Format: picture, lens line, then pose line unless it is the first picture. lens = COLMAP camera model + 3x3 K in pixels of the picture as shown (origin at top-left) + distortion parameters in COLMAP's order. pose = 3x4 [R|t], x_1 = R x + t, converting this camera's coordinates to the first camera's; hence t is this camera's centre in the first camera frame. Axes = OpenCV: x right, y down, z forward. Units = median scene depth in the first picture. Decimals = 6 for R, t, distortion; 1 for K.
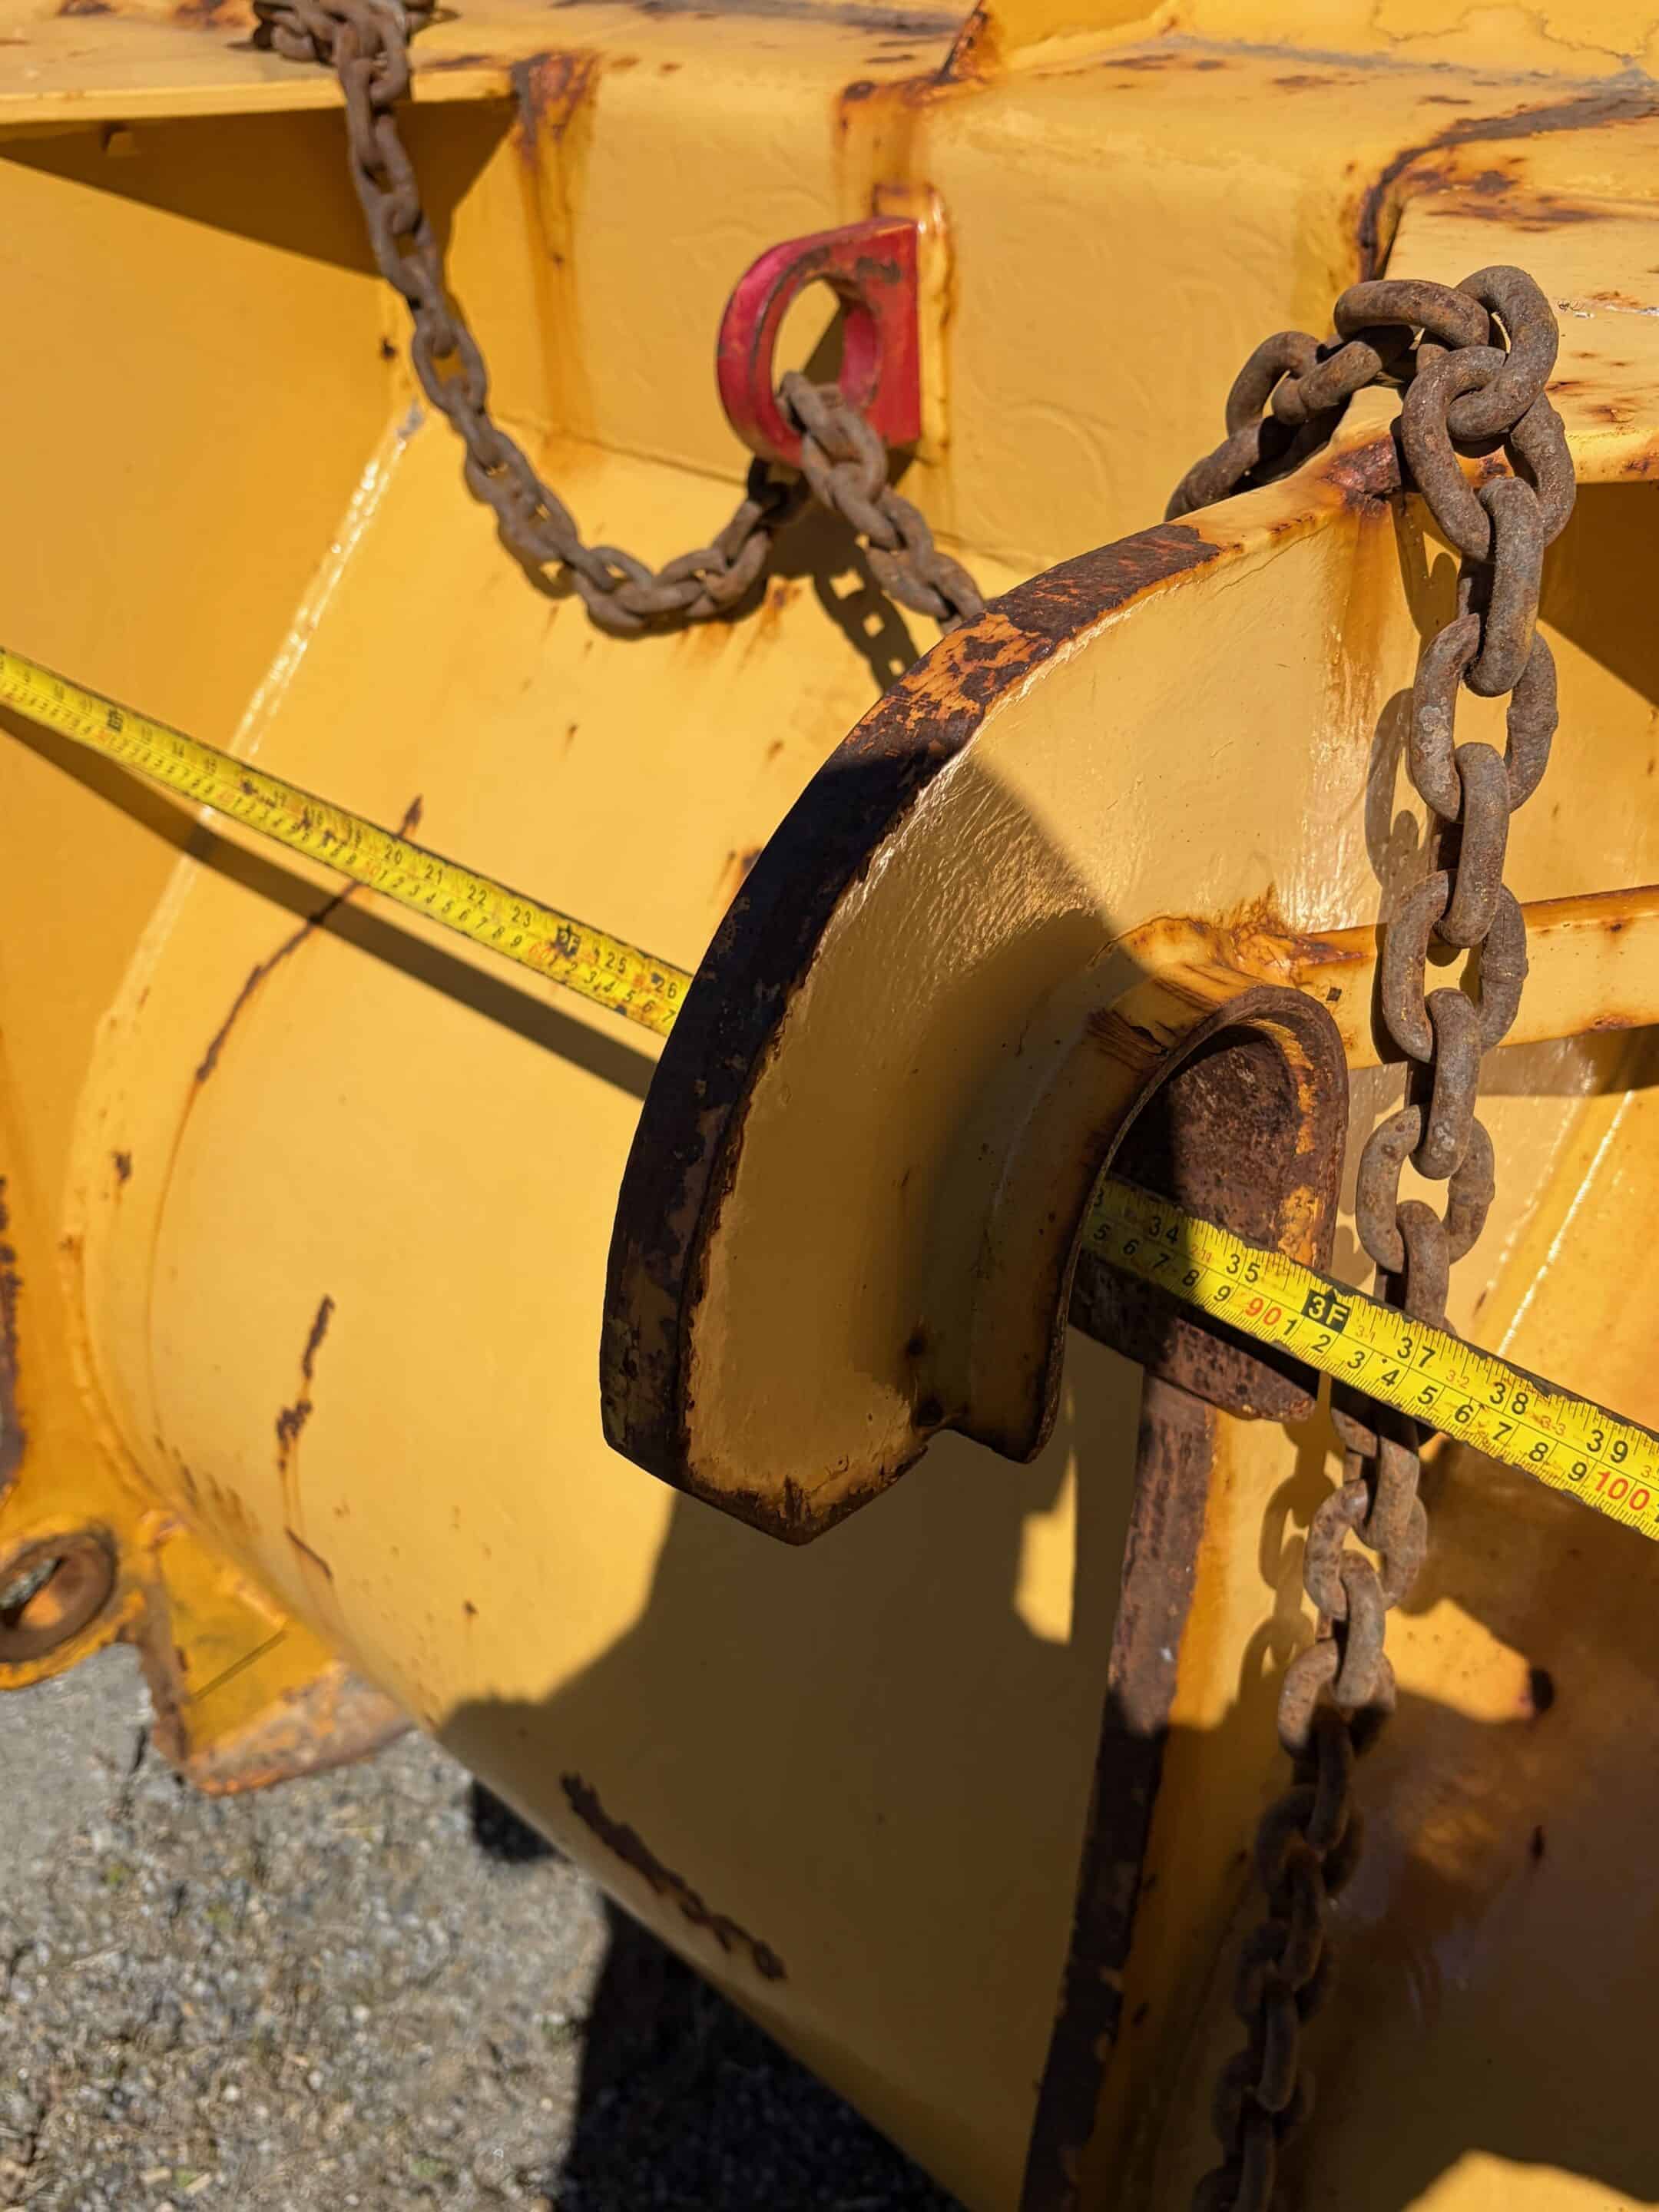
lens RADIAL K [[2136.1, 0, 833.0], [0, 2136.1, 1060.4], [0, 0, 1]] dist [0.003051, 0.000000]
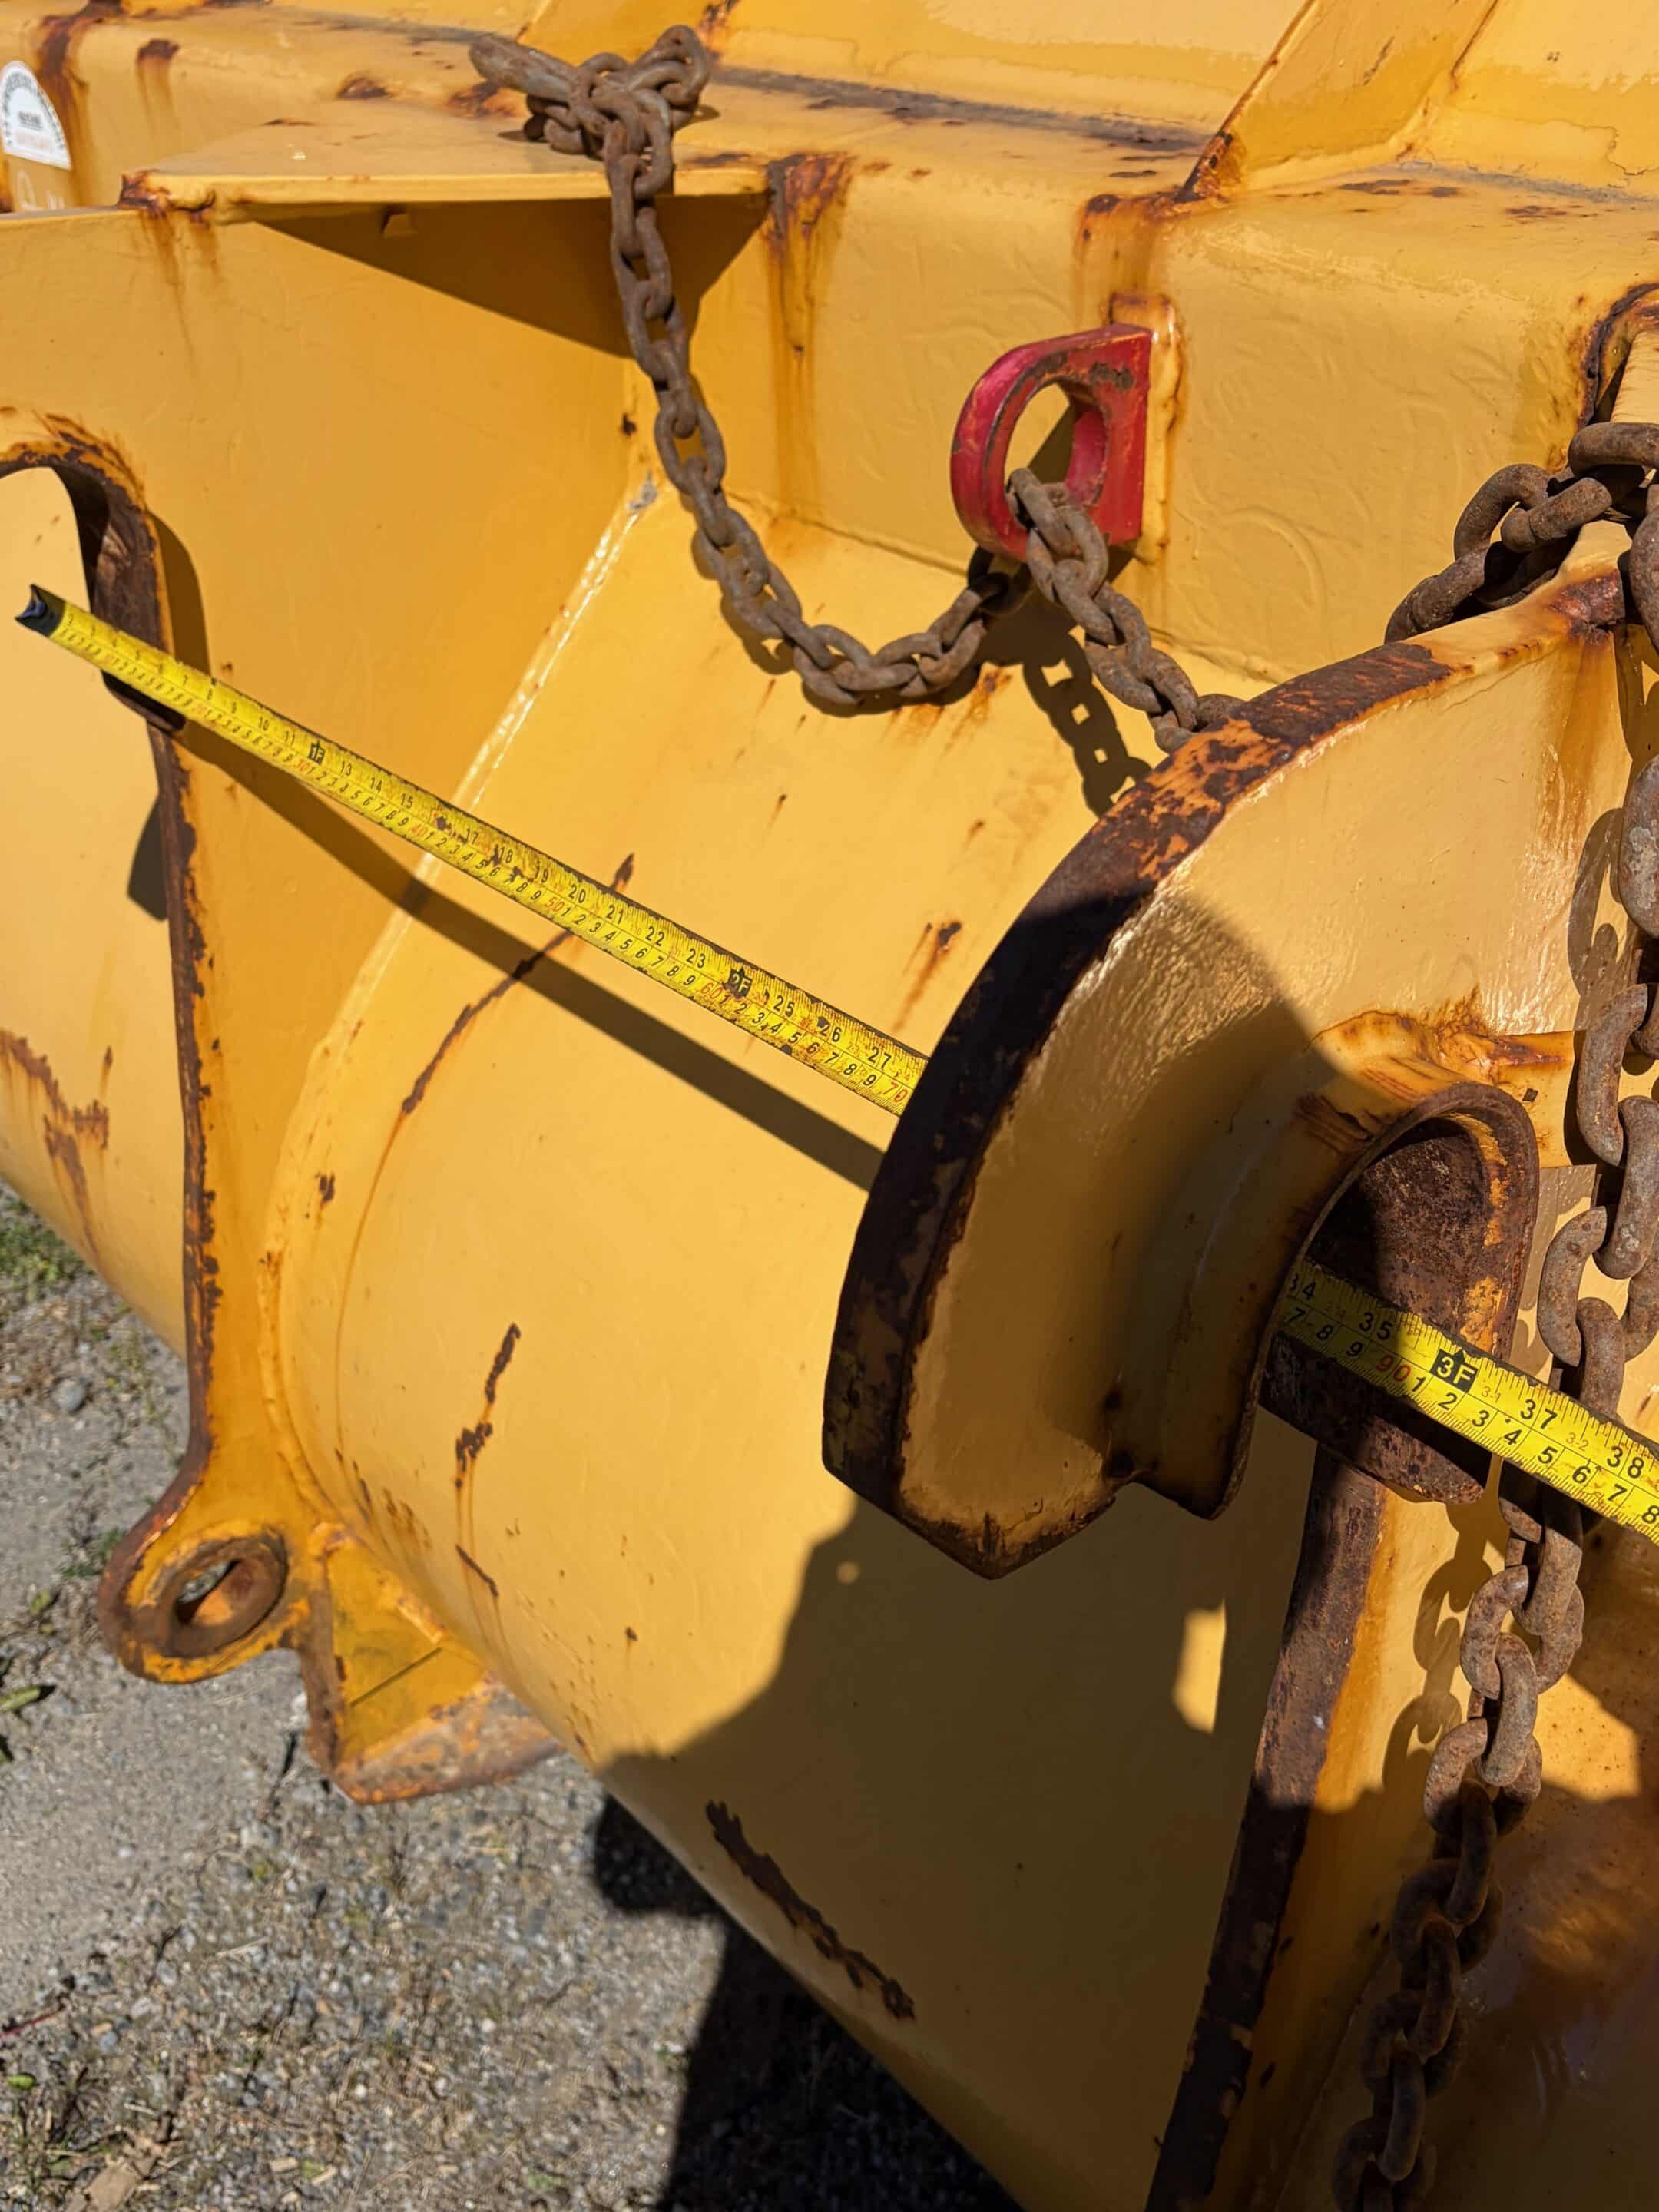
lens RADIAL K [[2136.1, 0, 849.1], [0, 2136.1, 1096.5], [0, 0, 1]] dist [0.003051, 0.000000]
pose [[0.996198, 0.063710, -0.059417, -0.021309], [-0.064690, 0.997797, -0.014703, 0.004006], [0.058350, 0.018491, 0.998125, -0.039441]]
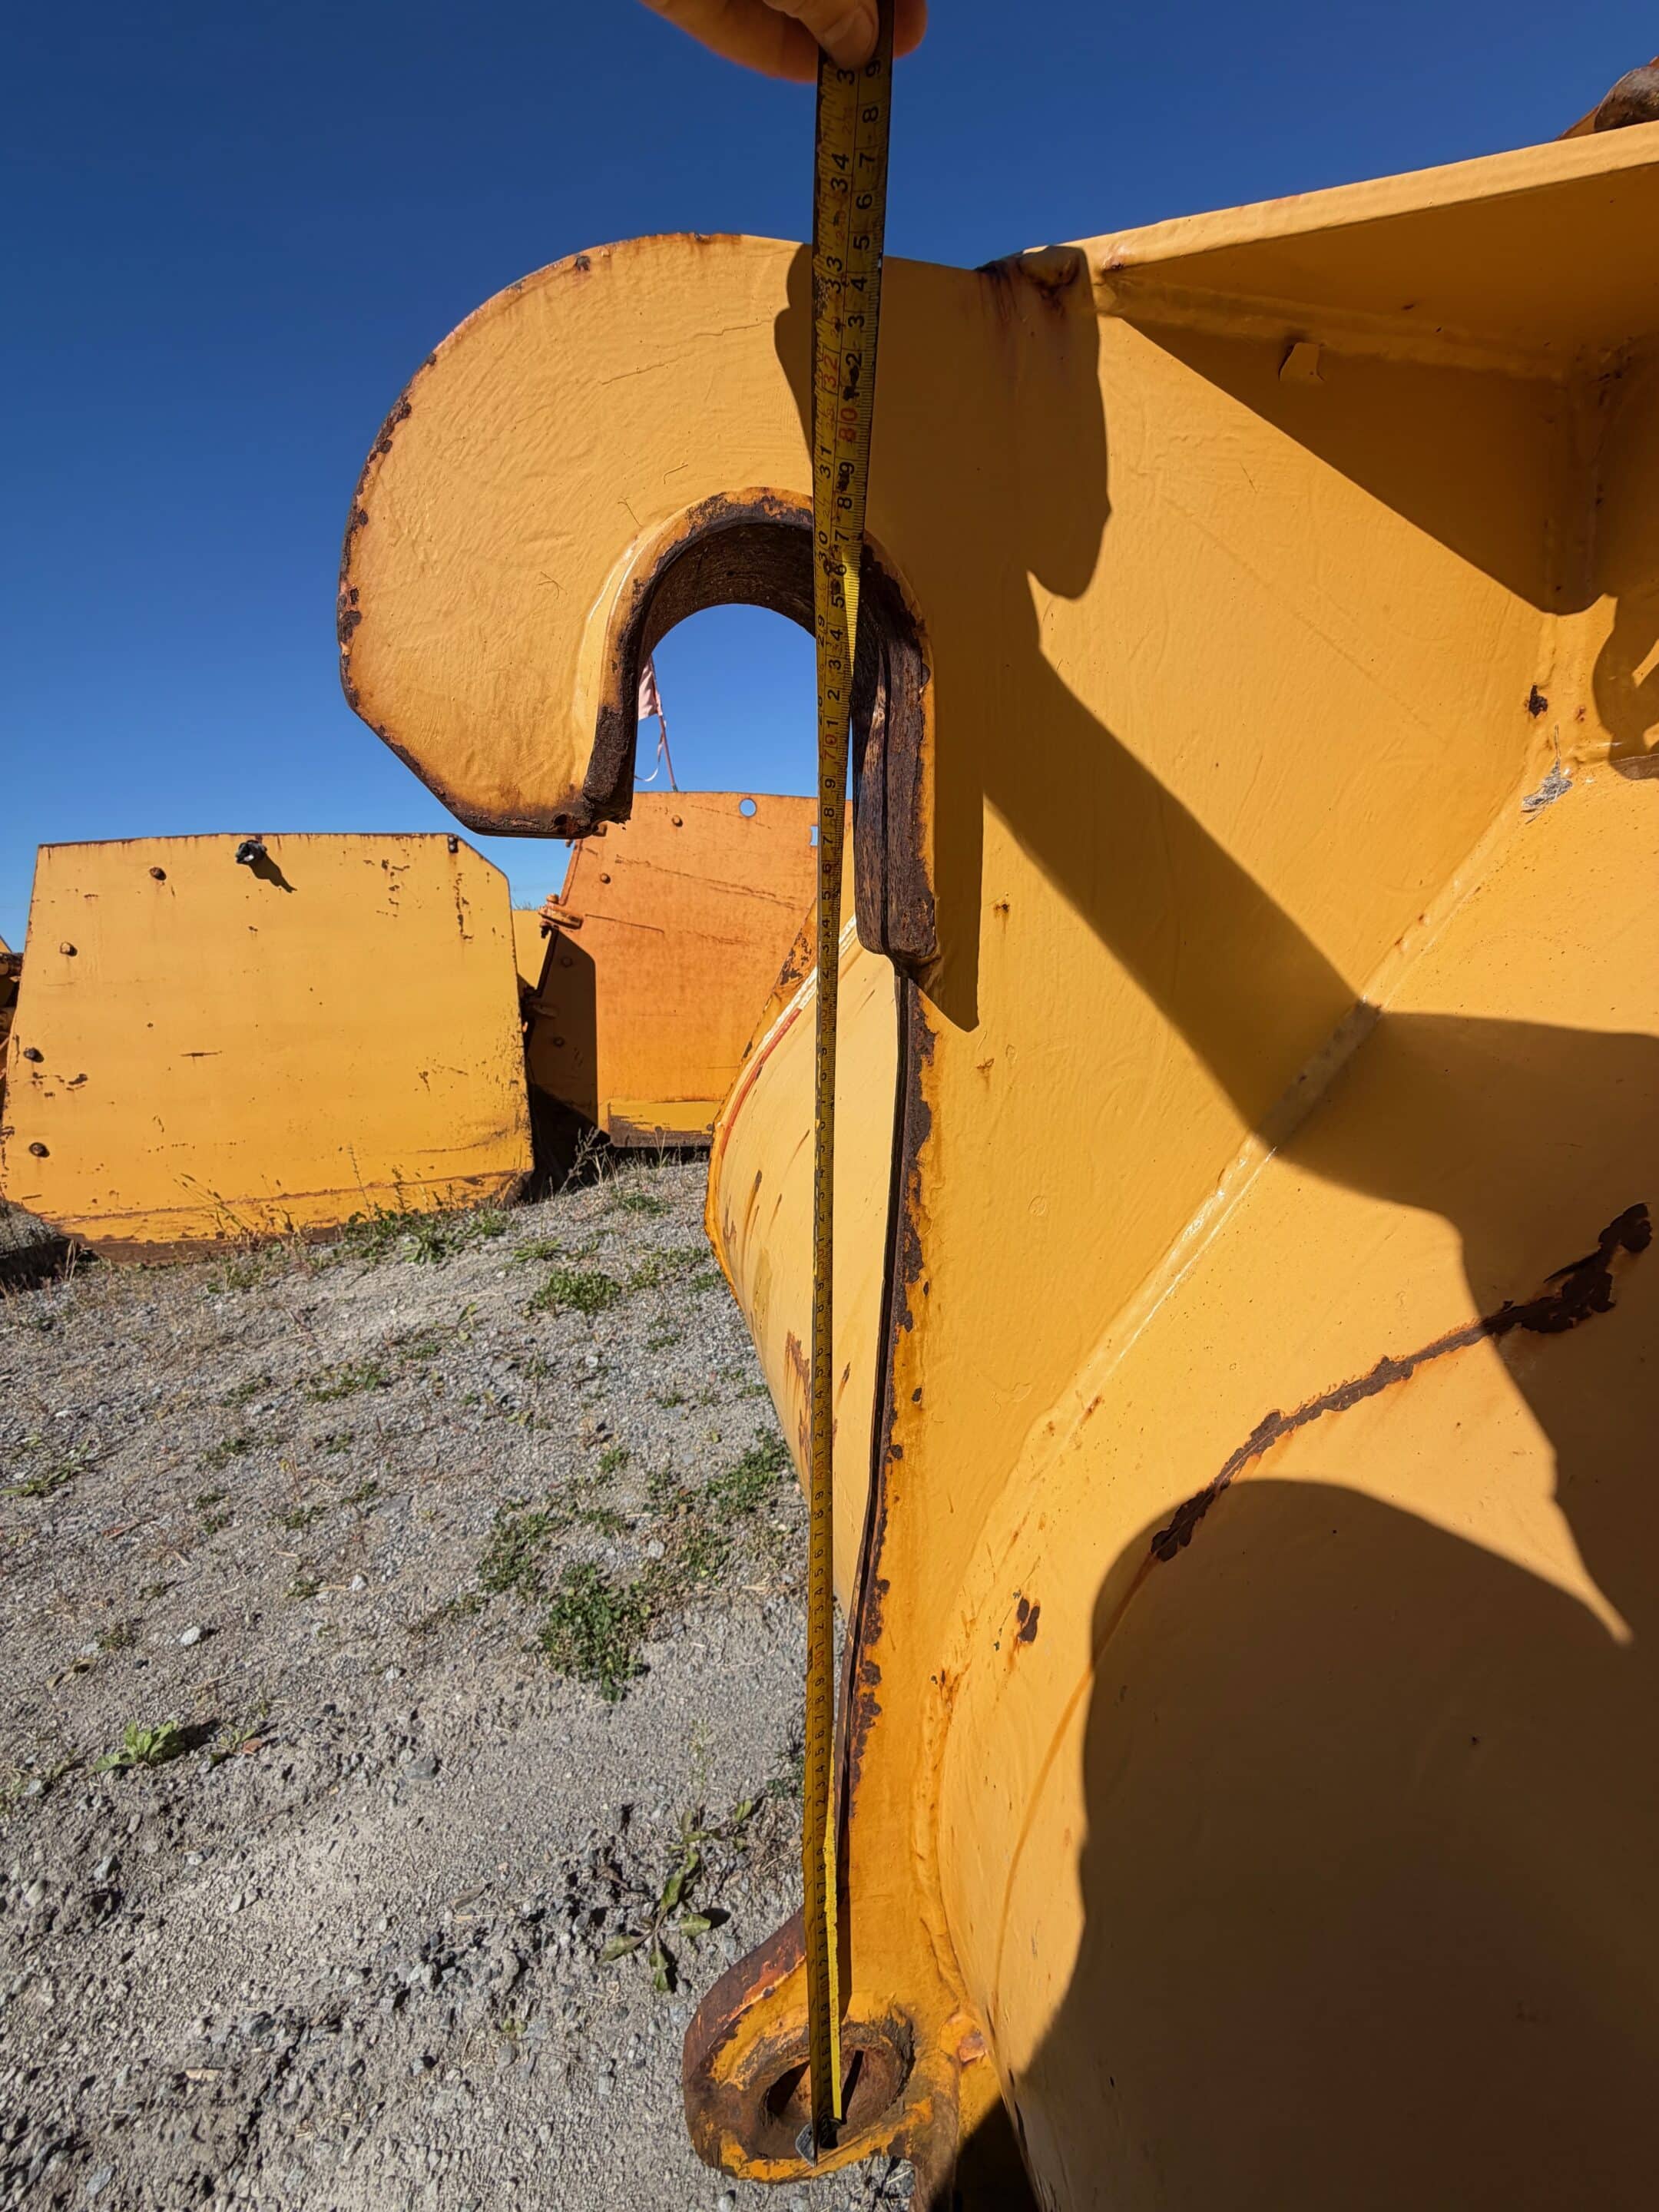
lens RADIAL K [[884.5, 0, 836.1], [0, 884.5, 1106.1], [0, 0, 1]] dist [0.003154, 0.000404]
pose [[0.847520, 0.099143, -0.521421, -0.302032], [-0.261391, 0.932970, -0.247471, -0.034689], [0.461935, 0.346032, 0.816626, 0.799422]]
